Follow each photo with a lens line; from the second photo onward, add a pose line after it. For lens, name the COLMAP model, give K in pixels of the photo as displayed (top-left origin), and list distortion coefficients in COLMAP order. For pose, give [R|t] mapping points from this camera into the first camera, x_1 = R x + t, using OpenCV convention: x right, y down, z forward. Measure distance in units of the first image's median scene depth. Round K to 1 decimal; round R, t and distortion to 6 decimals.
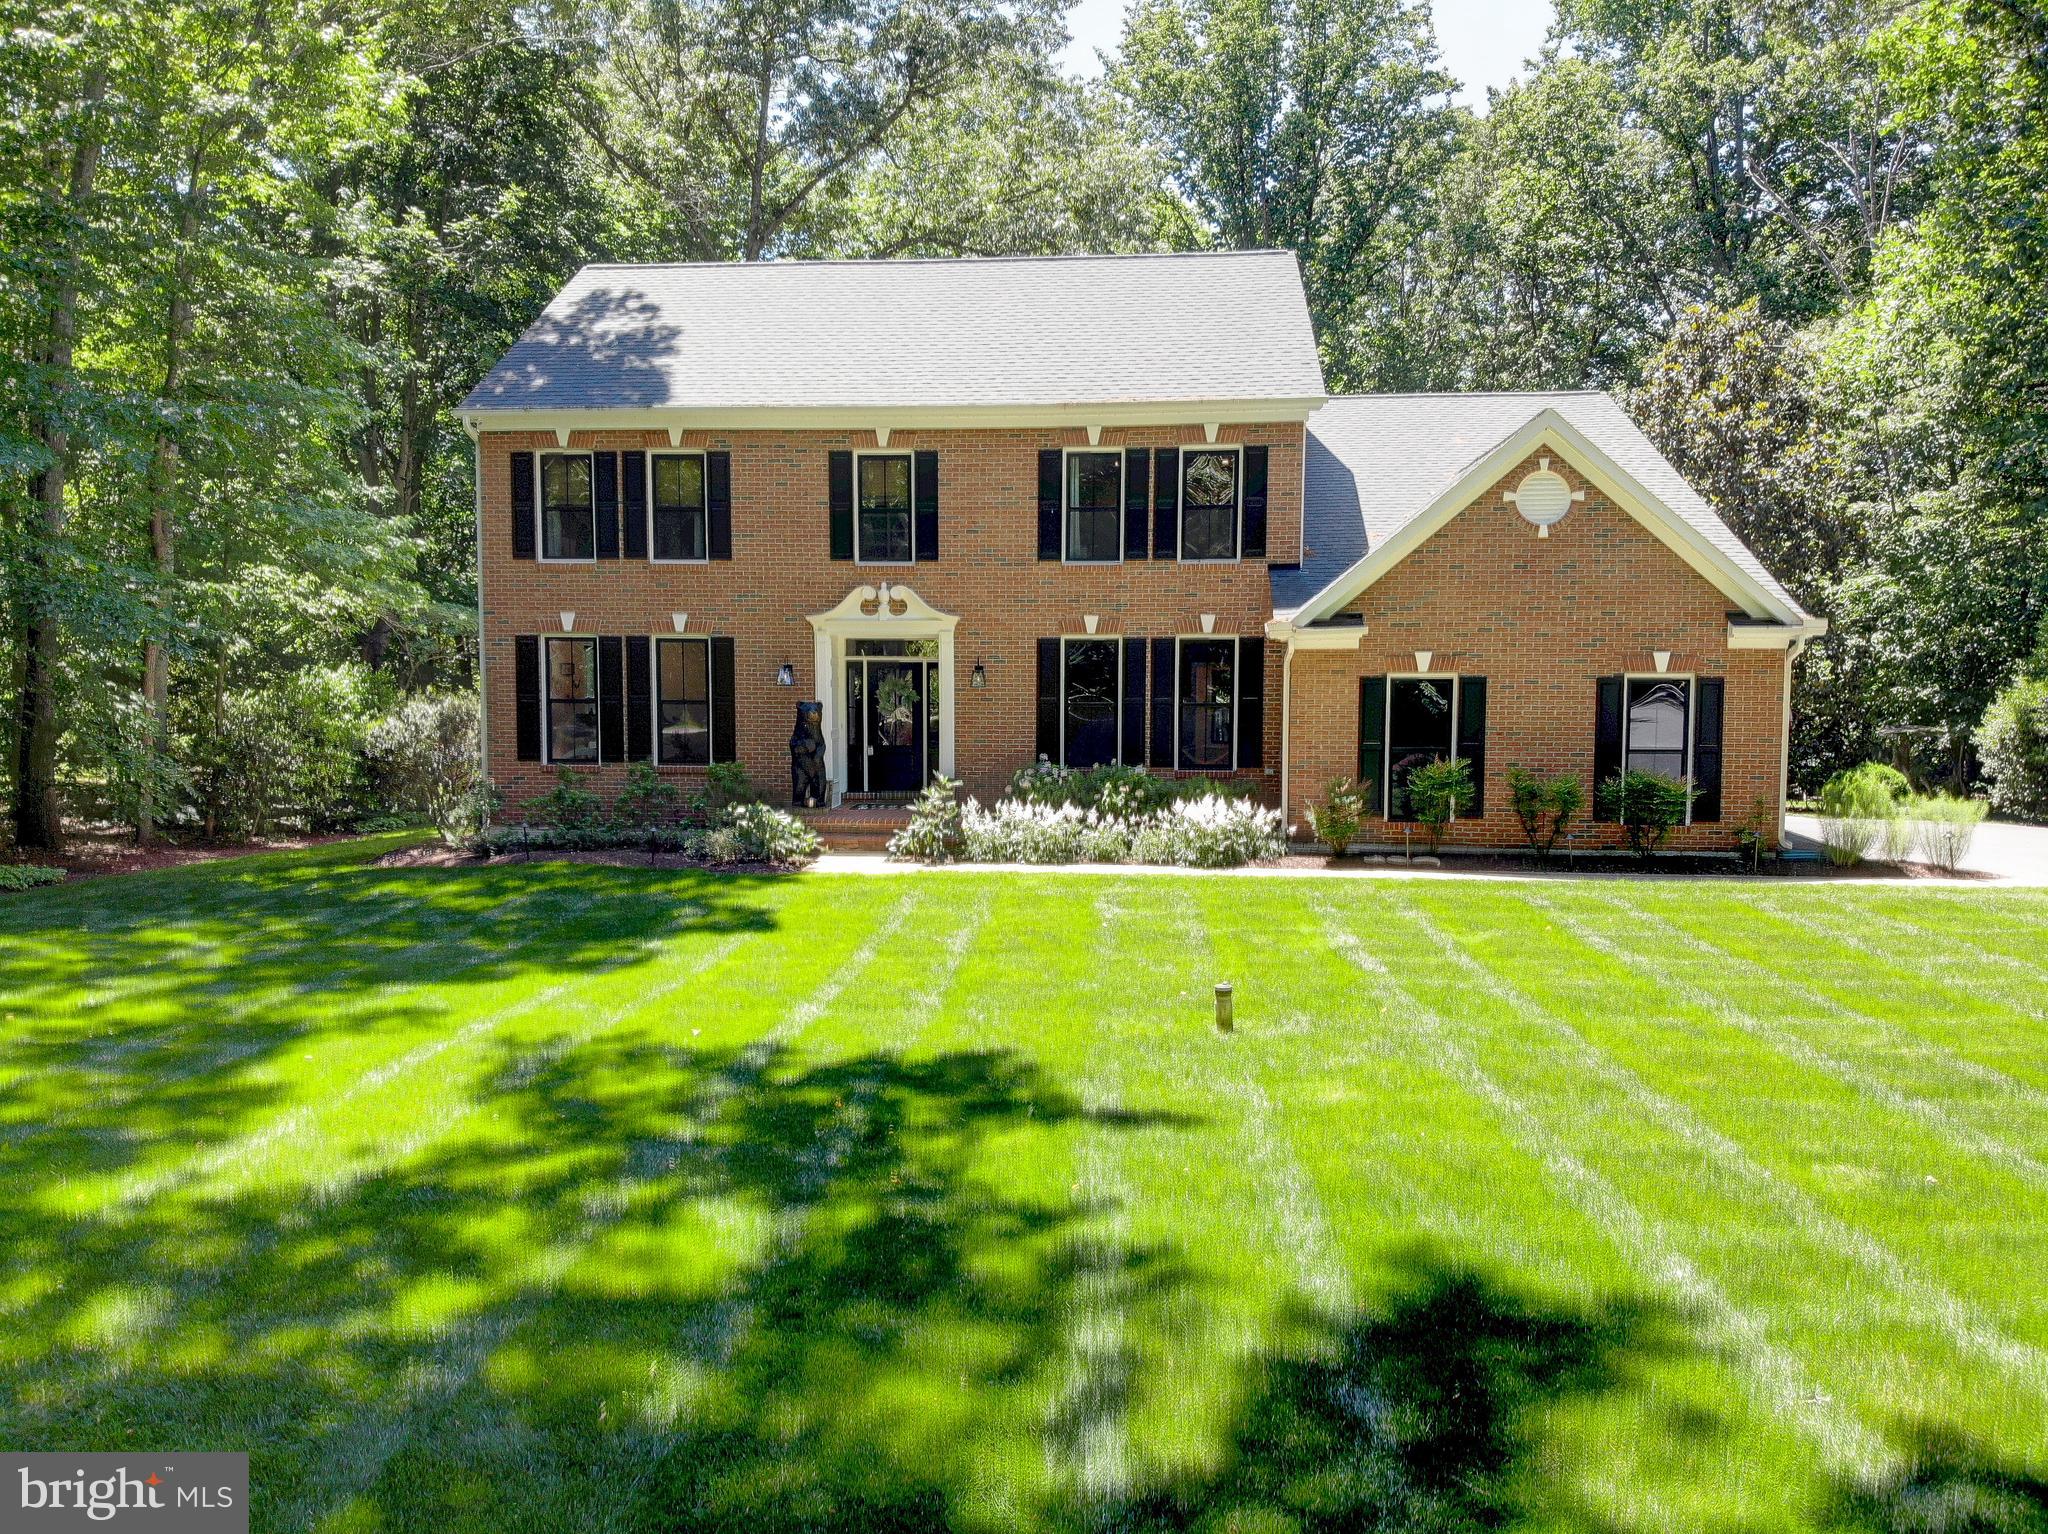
lens RADIAL K [[1466.0, 0, 1009.4], [0, 1466.0, 775.7], [0, 0, 1]] dist [0.059557, -0.142915]
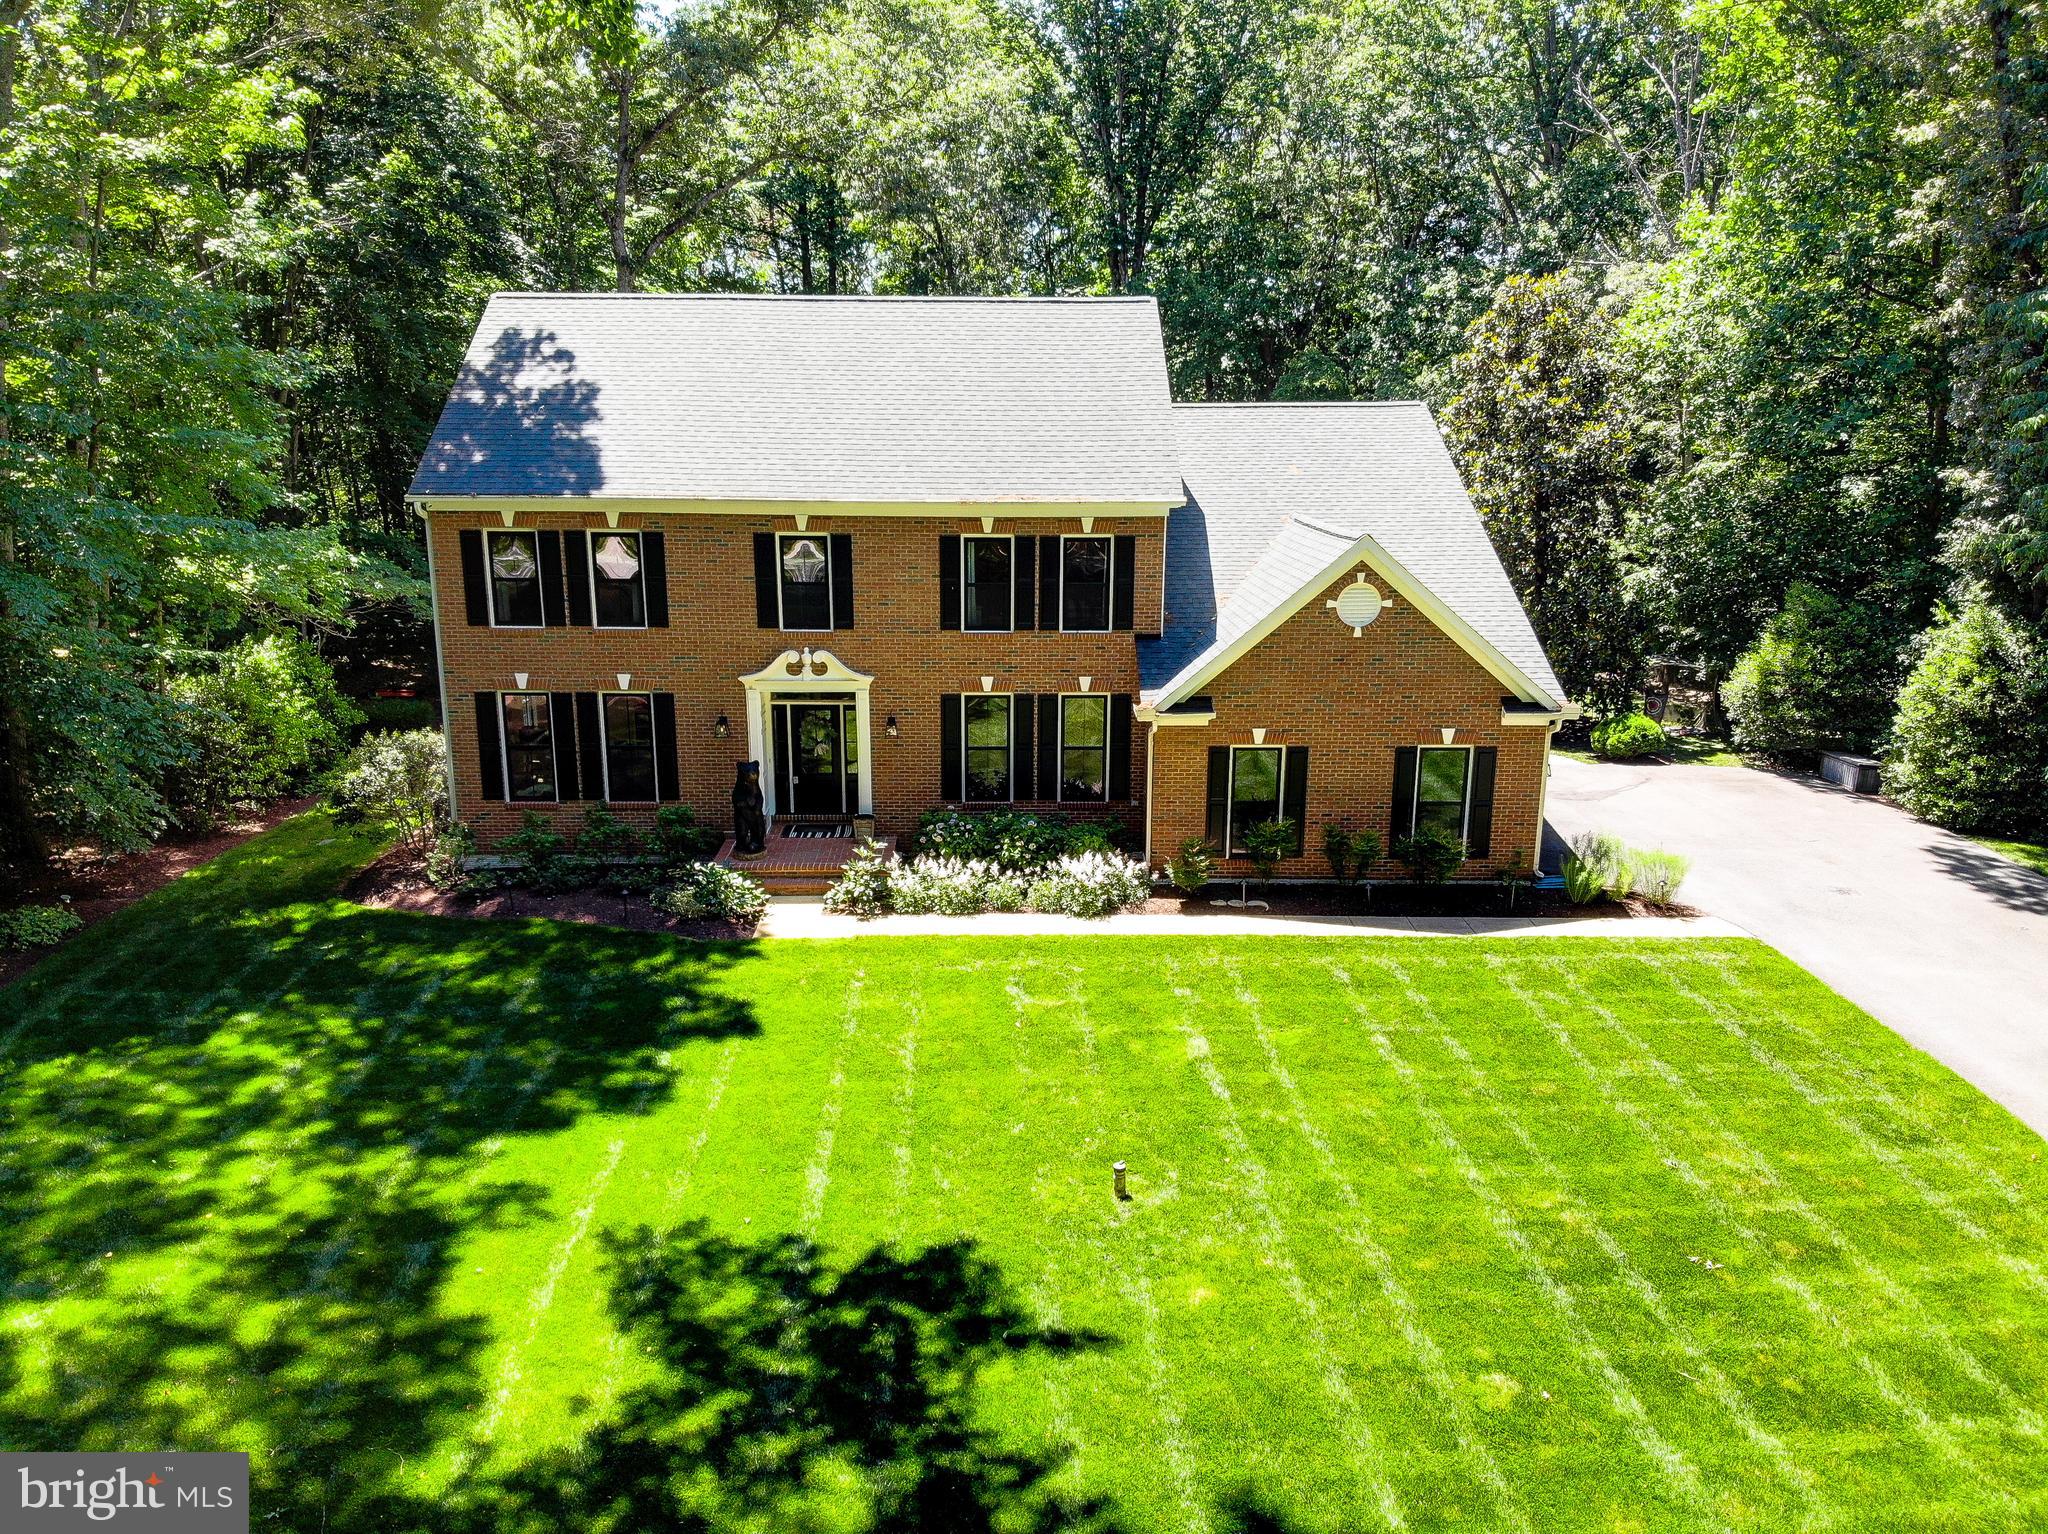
lens RADIAL K [[1466.0, 0, 1001.3], [0, 1466.0, 762.7], [0, 0, 1]] dist [0.059557, -0.142915]
pose [[0.995010, -0.026729, 0.096130, -0.046557], [0.009832, 0.985027, 0.172119, -0.241938], [-0.099292, -0.170315, 0.980374, -0.159474]]
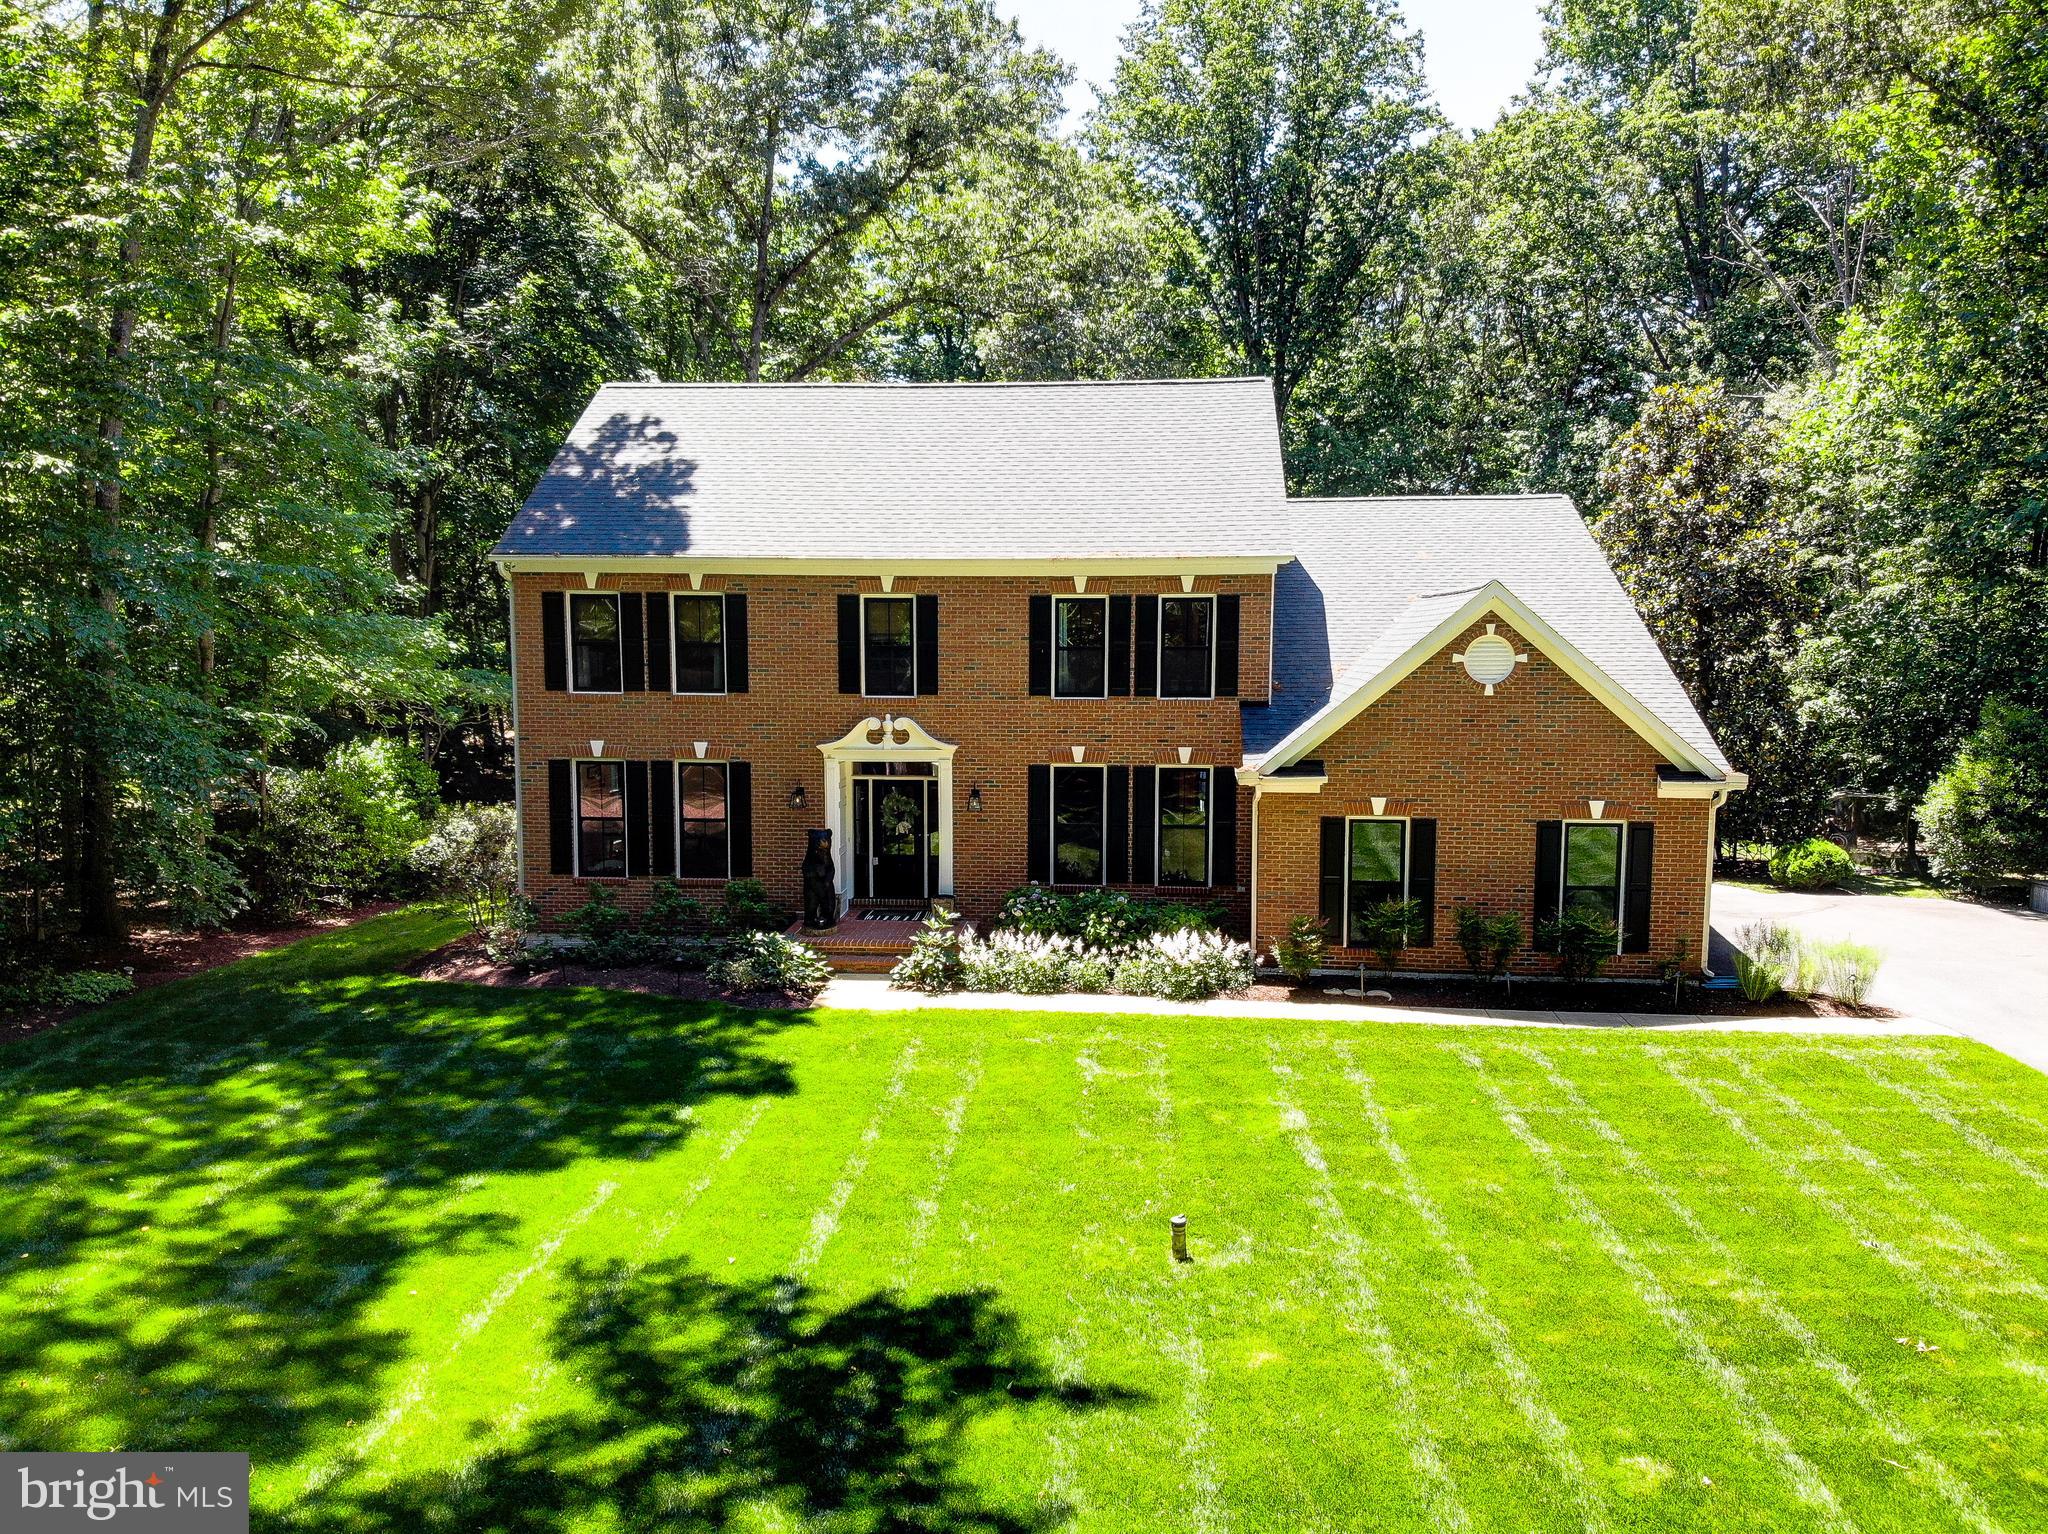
lens RADIAL K [[1466.0, 0, 1007.4], [0, 1466.0, 772.2], [0, 0, 1]] dist [0.059557, -0.142915]
pose [[0.999992, -0.001747, -0.003636, 0.007122], [0.001865, 0.999460, 0.032801, -0.125925], [0.003577, -0.032807, 0.999455, -0.086500]]
